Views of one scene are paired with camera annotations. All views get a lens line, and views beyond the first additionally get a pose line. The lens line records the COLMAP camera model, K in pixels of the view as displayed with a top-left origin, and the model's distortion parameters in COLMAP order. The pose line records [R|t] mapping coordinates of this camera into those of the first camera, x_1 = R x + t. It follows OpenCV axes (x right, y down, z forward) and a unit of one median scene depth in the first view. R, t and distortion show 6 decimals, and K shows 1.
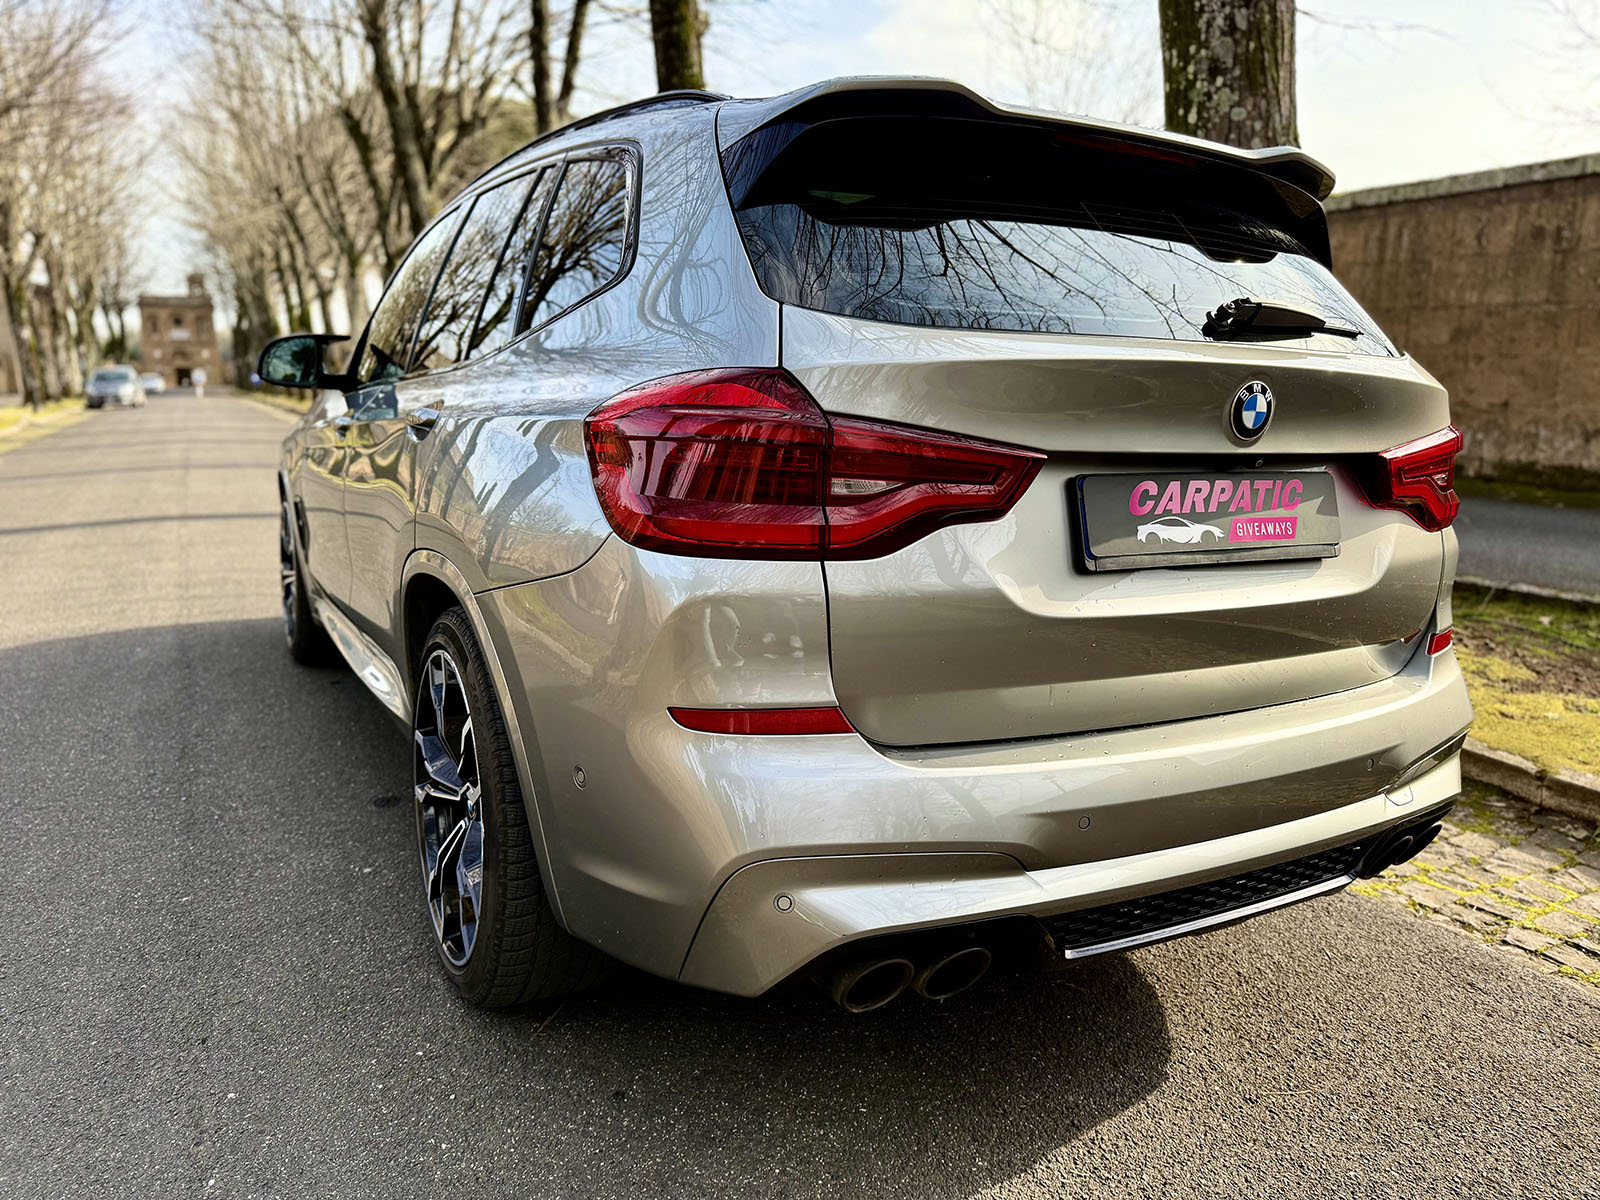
lens RADIAL K [[1147.4, 0, 794.9], [0, 1147.4, 597.7], [0, 0, 1]] dist [-0.004288, -0.001871]
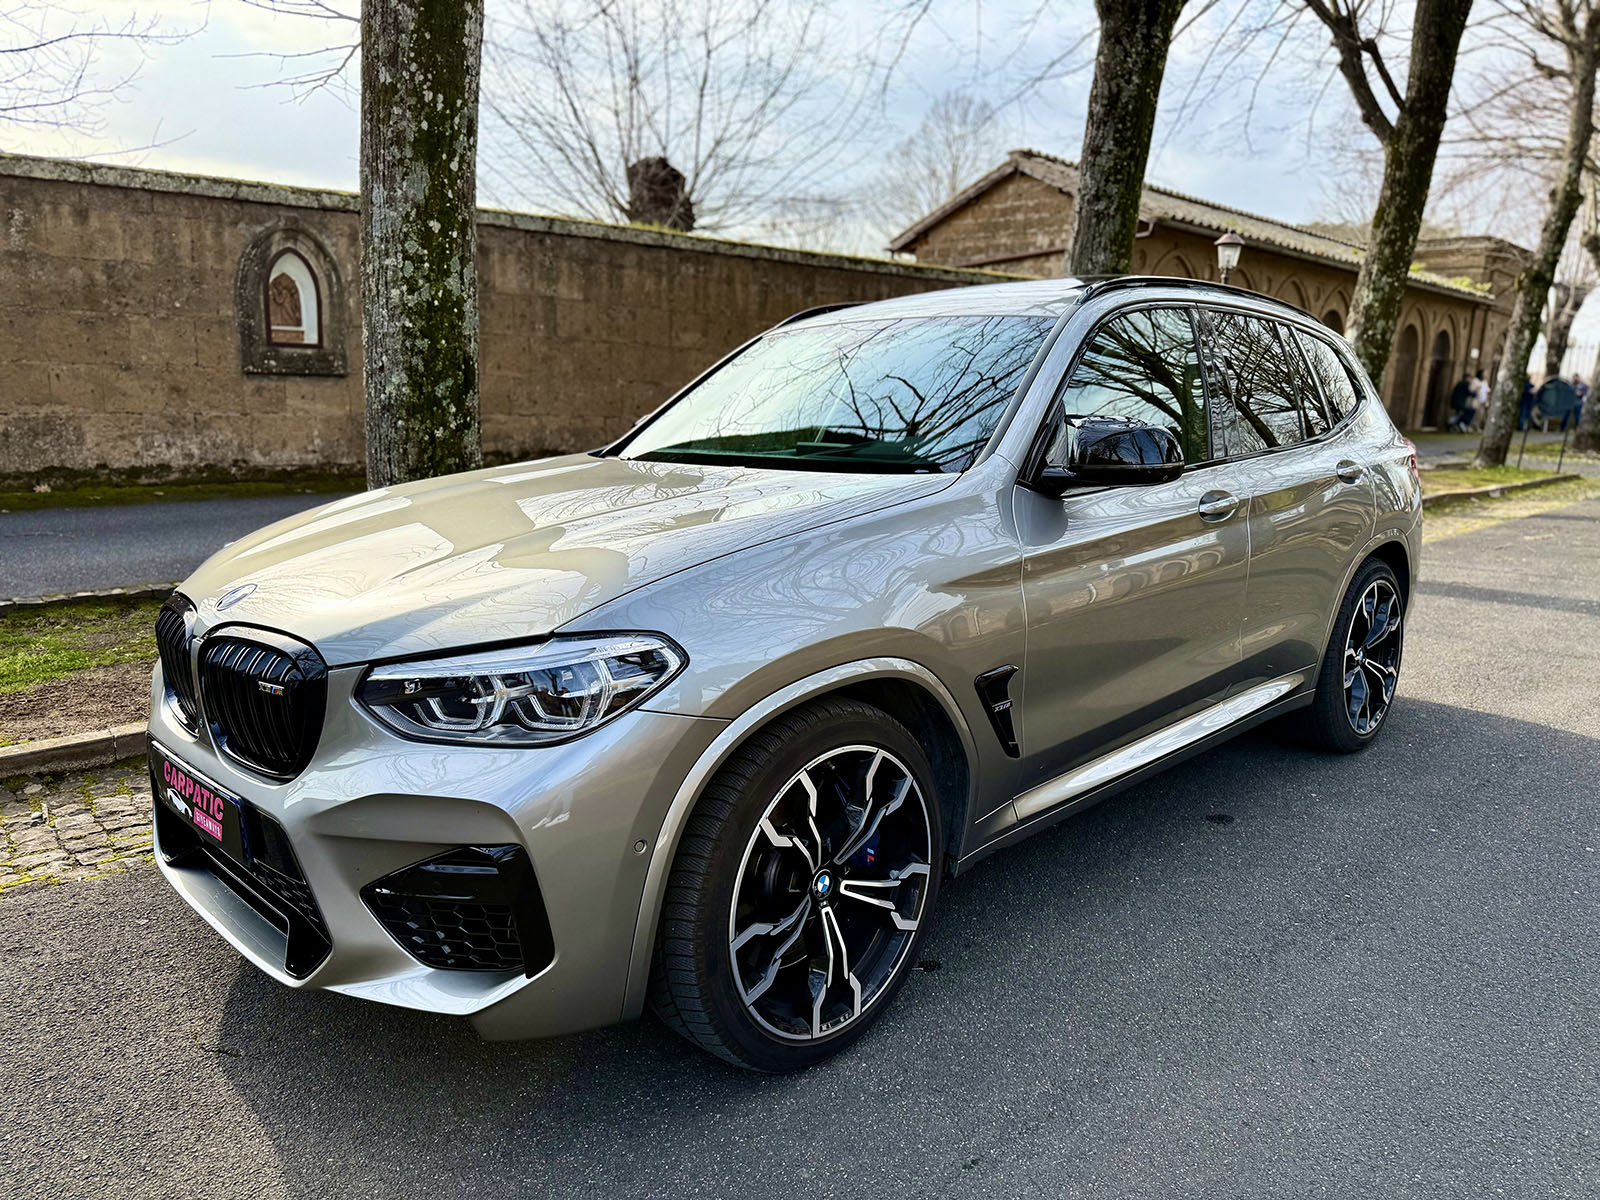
lens RADIAL K [[1146.9, 0, 794.4], [0, 1146.9, 590.5], [0, 0, 1]] dist [-0.002787, -0.003418]
pose [[-0.294389, -0.185079, 0.937593, -0.832702], [0.157956, 0.958153, 0.238733, -0.254022], [-0.942542, 0.218379, -0.252836, 1.088598]]
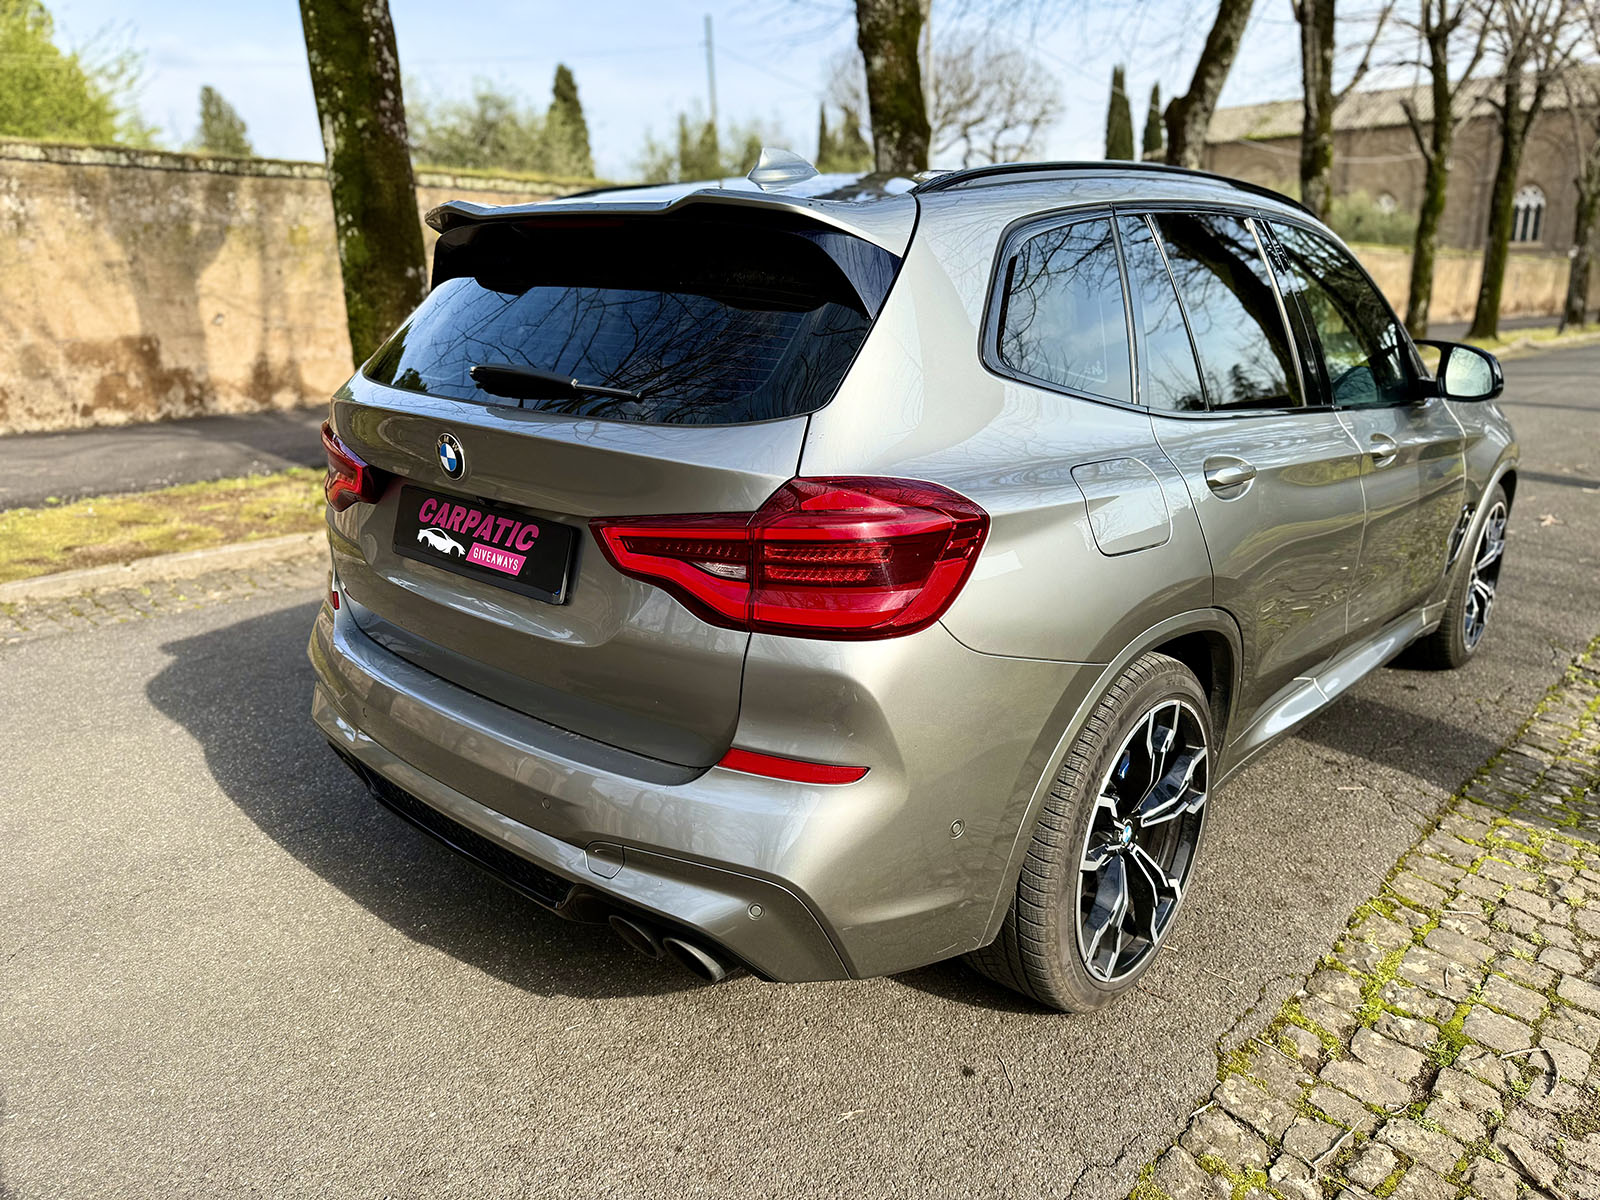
lens RADIAL K [[1147.4, 0, 794.9], [0, 1147.4, 597.7], [0, 0, 1]] dist [-0.004288, -0.001871]
pose [[0.345166, 0.236475, -0.908262, 0.575118], [-0.168672, 0.967611, 0.187826, -0.105981], [0.923261, 0.088367, 0.373873, 0.301961]]
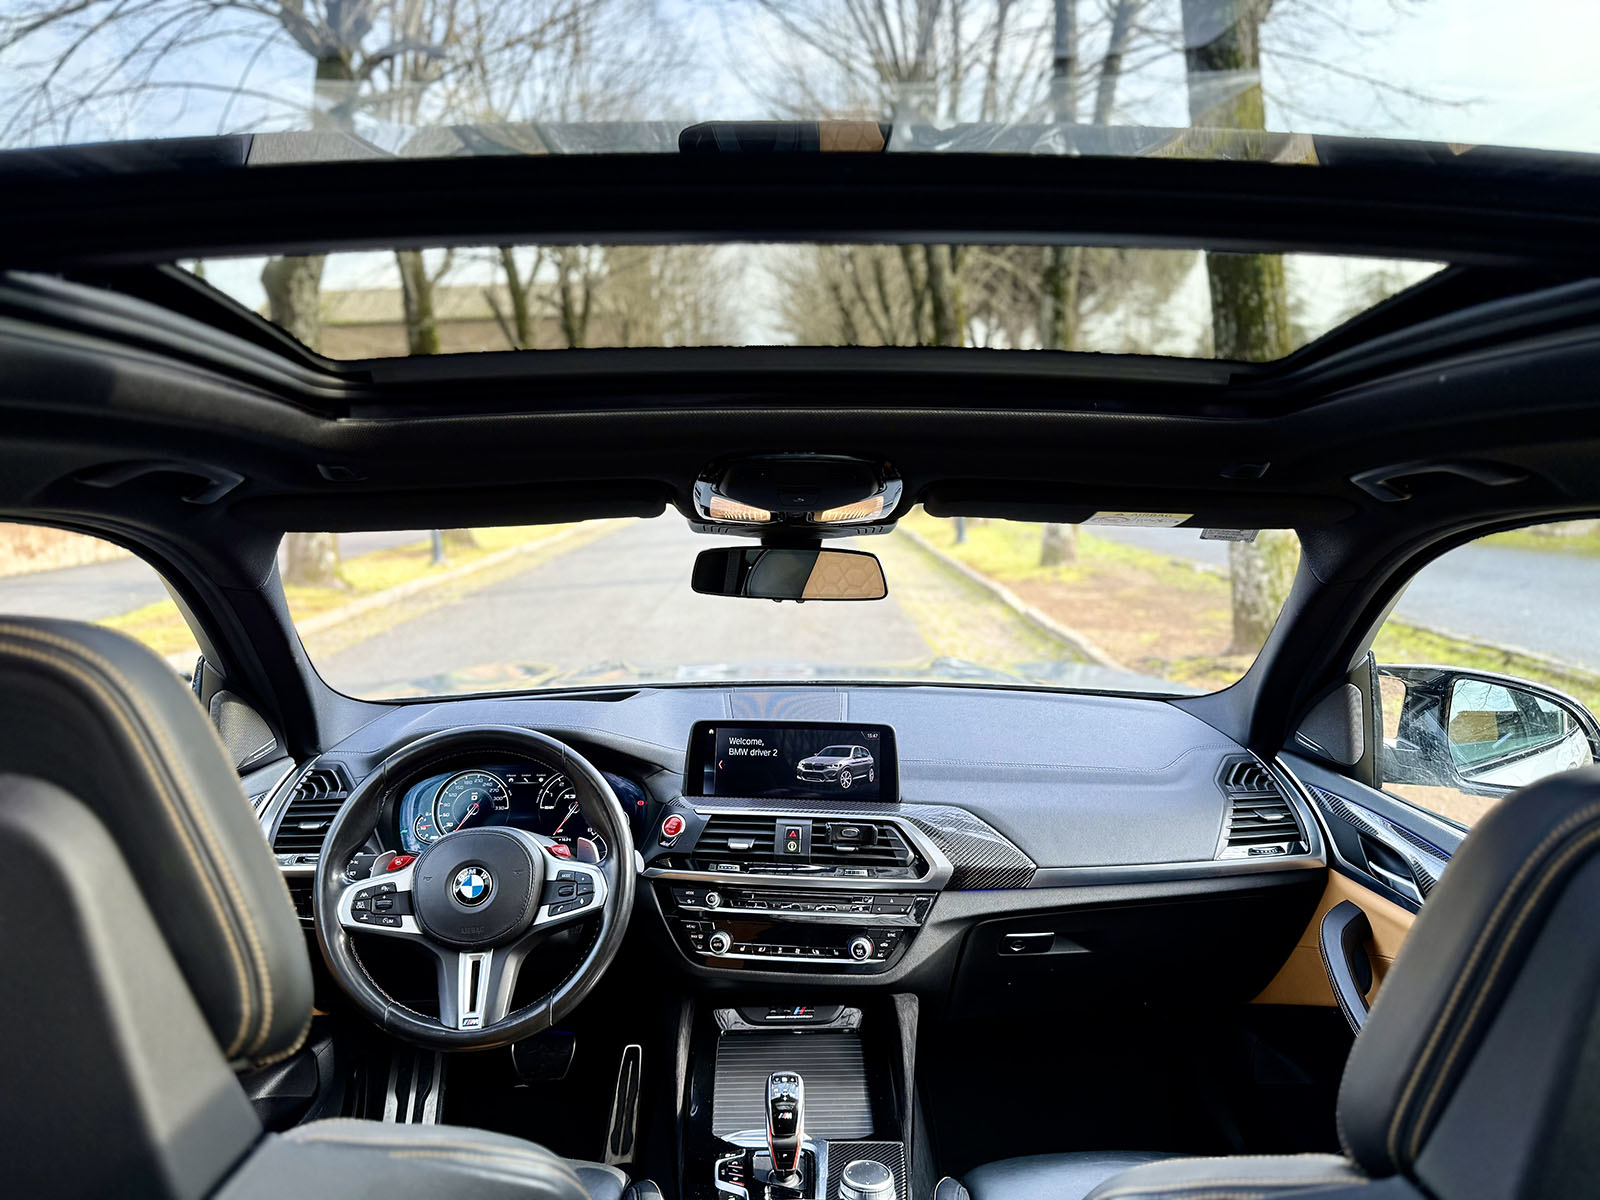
lens RADIAL K [[1147.4, 0, 794.9], [0, 1147.4, 597.7], [0, 0, 1]] dist [-0.004288, -0.001871]
pose [[0.888542, 0.030194, -0.457802, -0.003381], [-0.057803, 0.997248, -0.046416, -0.191810], [0.455140, 0.067705, 0.887842, 0.594152]]
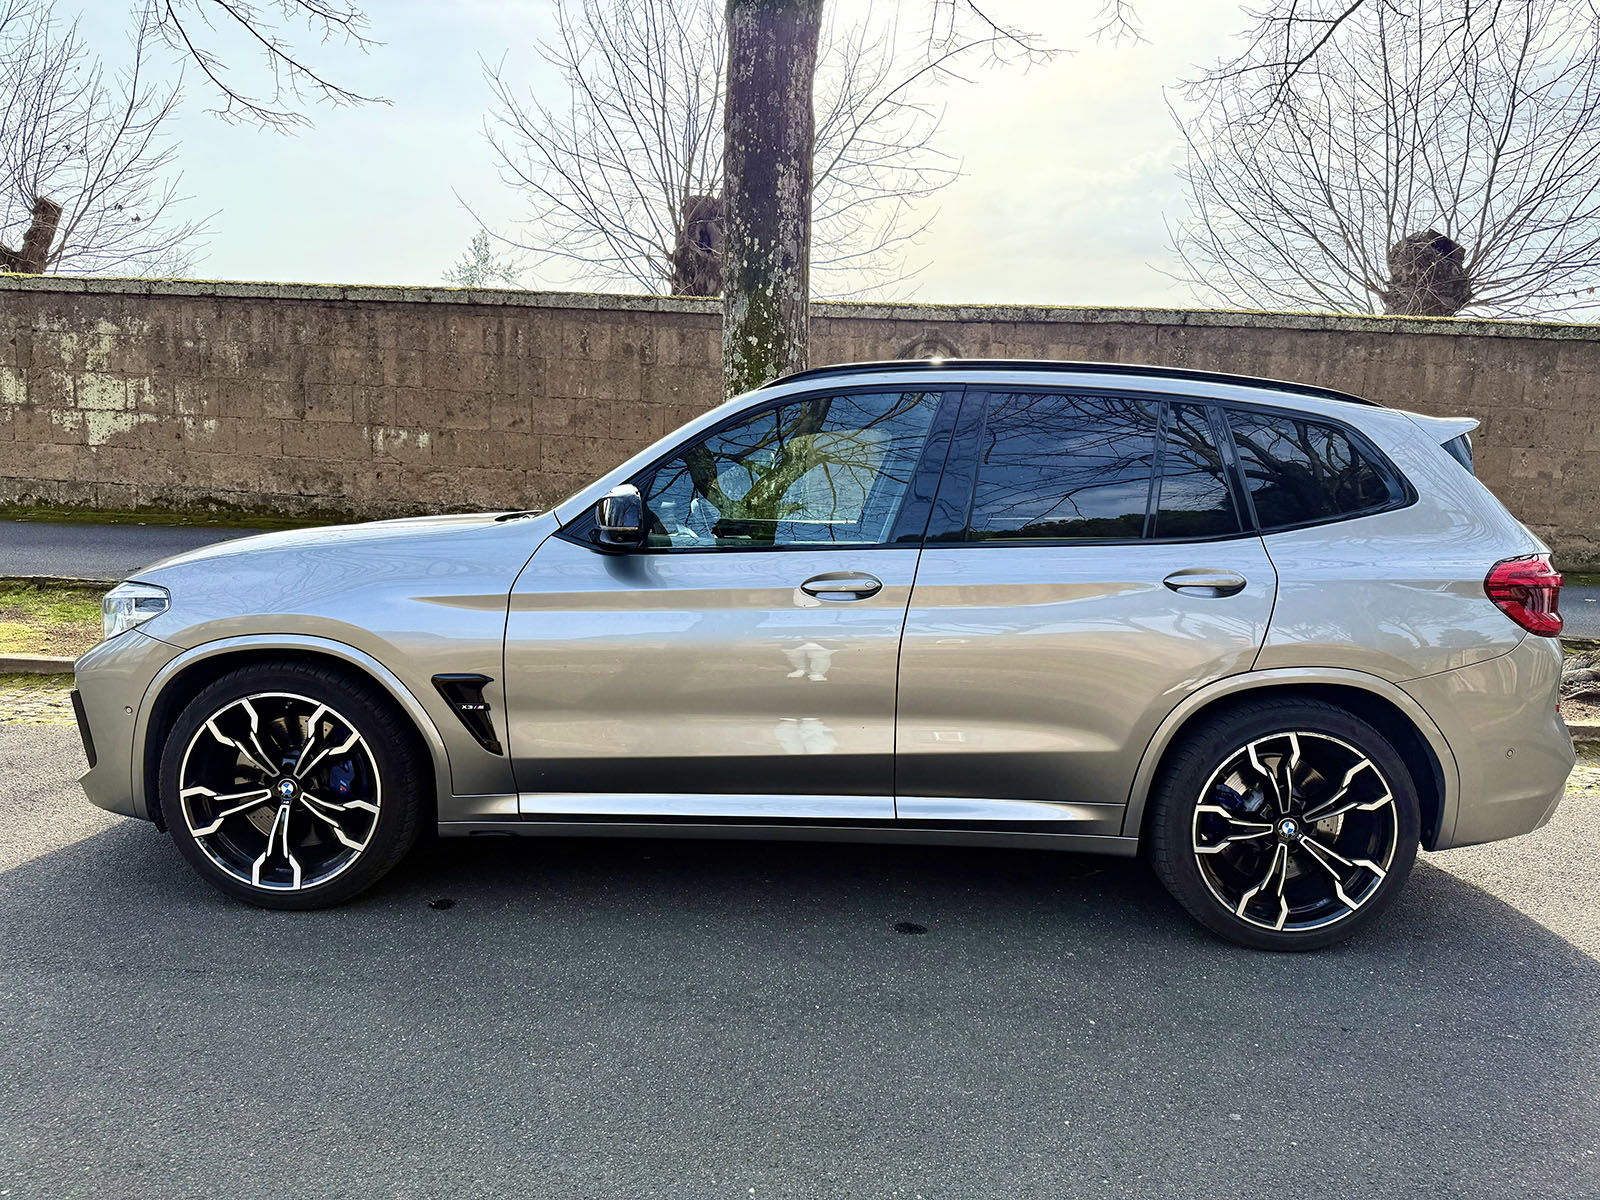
lens RADIAL K [[1134.2, 0, 800.0], [0, 1134.2, 600.0], [0, 0, 1]] dist [0.116195, -0.170366]
pose [[0.500047, -0.104257, 0.859700, -0.846117], [0.126187, 0.990903, 0.046772, -0.124170], [-0.856756, 0.085095, 0.508654, 0.330041]]
